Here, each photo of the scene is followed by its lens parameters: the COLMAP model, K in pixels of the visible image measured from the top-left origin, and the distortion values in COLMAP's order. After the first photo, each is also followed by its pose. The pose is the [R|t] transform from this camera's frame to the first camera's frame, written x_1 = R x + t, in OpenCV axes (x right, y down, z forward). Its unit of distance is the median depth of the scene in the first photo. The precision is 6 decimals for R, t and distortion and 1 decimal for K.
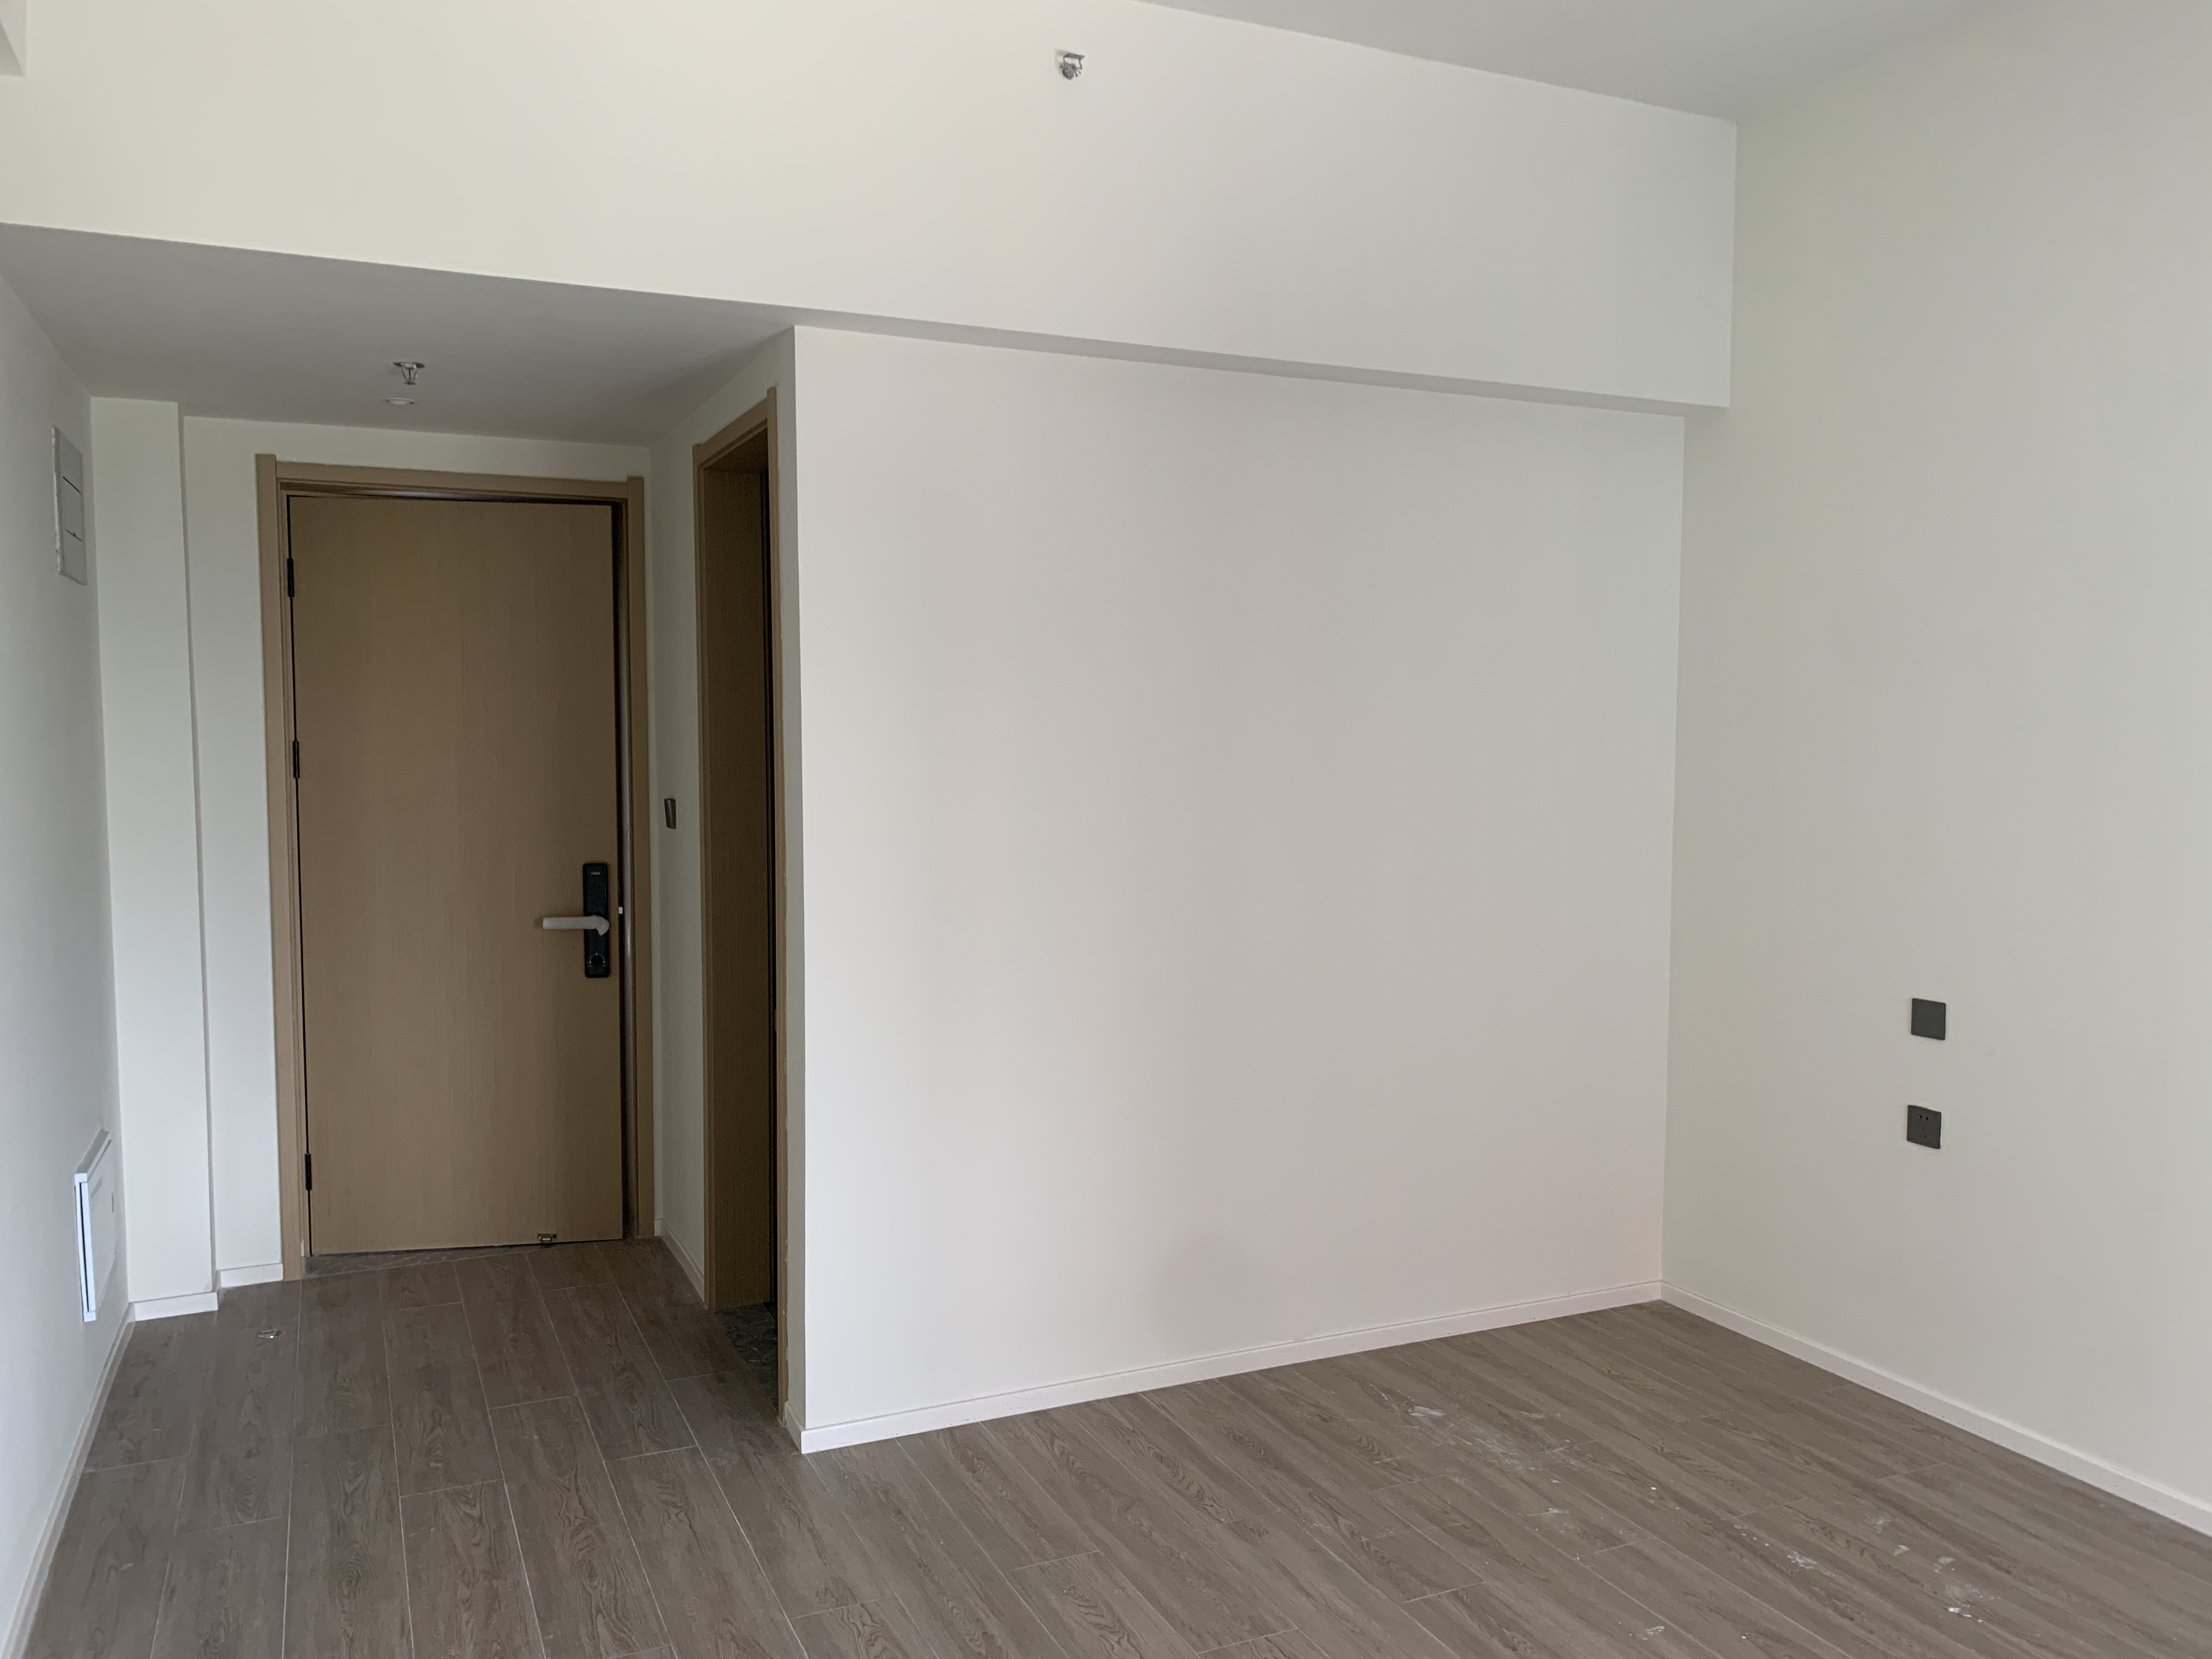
lens RADIAL K [[1667.9, 0, 1120.3], [0, 1667.9, 852.5], [0, 0, 1]] dist [0.004944, 0.003832]
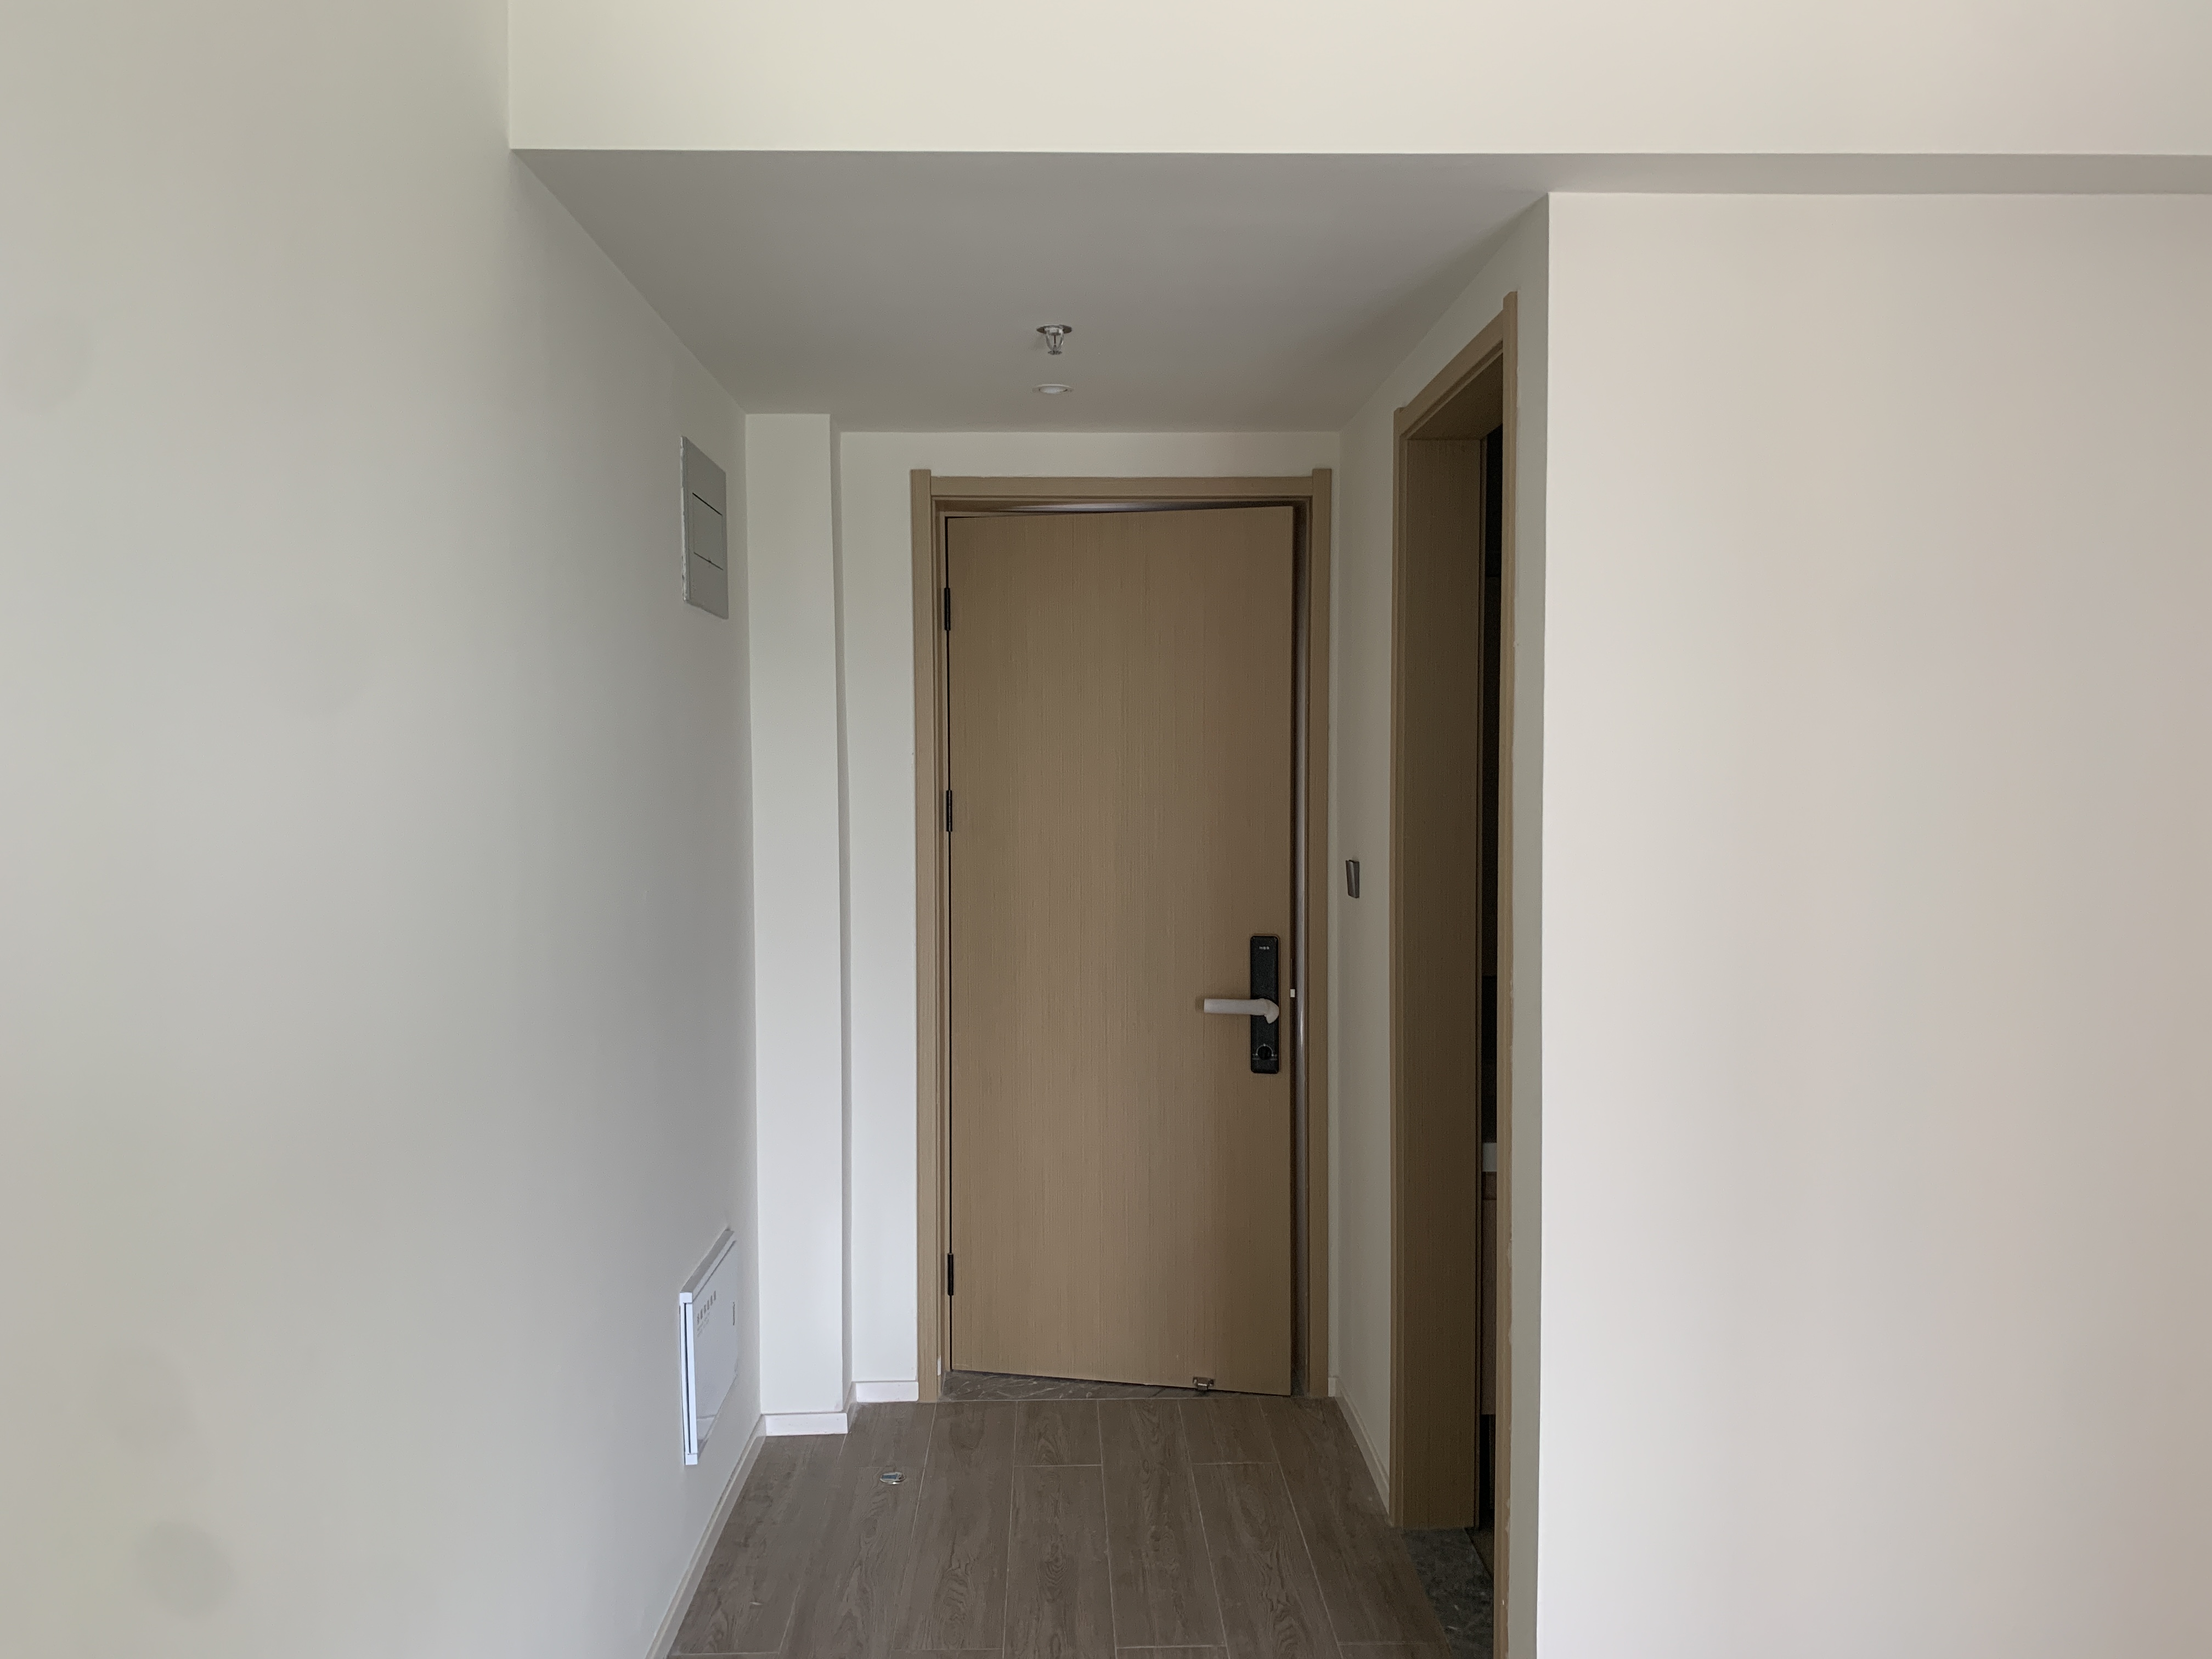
lens RADIAL K [[1666.4, 0, 1106.0], [0, 1666.4, 829.5], [0, 0, 1]] dist [0.206993, -0.503948]
pose [[0.917448, 0.009169, -0.397749, -0.059481], [-0.024348, 0.999154, -0.033129, -0.018399], [0.397109, 0.040079, 0.916896, 0.214767]]
